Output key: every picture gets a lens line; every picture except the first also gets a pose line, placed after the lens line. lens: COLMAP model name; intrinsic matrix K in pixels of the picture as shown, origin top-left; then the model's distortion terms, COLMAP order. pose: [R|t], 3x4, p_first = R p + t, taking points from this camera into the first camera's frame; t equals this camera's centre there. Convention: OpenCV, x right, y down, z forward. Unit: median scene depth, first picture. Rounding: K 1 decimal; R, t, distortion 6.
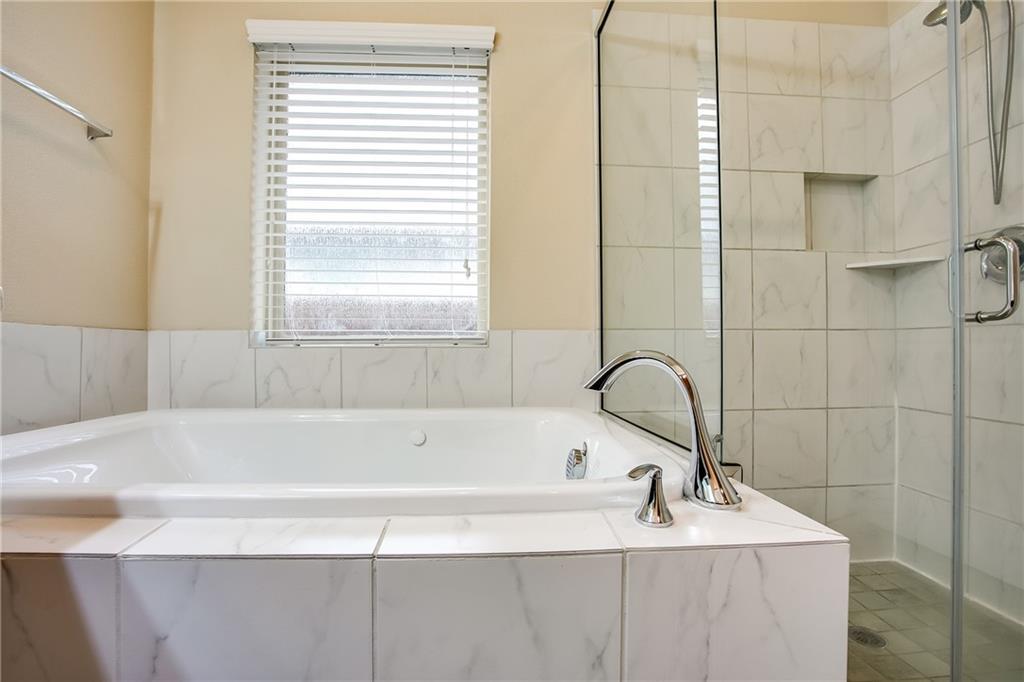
lens RADIAL K [[497.5, 0, 510.5], [0, 497.5, 346.5], [0, 0, 1]] dist [-0.077317, 0.033368]
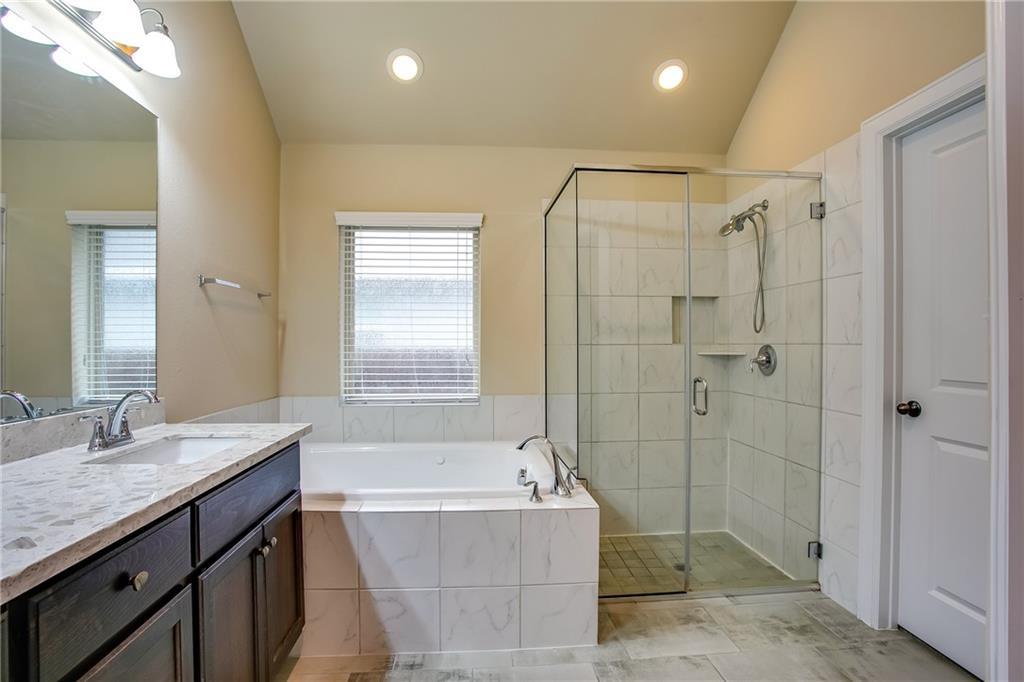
lens RADIAL K [[497.5, 0, 510.5], [0, 497.5, 346.5], [0, 0, 1]] dist [-0.077317, 0.033368]
pose [[0.999978, -0.002991, 0.005958, 0.053808], [0.002958, 0.999981, 0.005476, -0.218867], [-0.005974, -0.005458, 0.999967, -0.732418]]
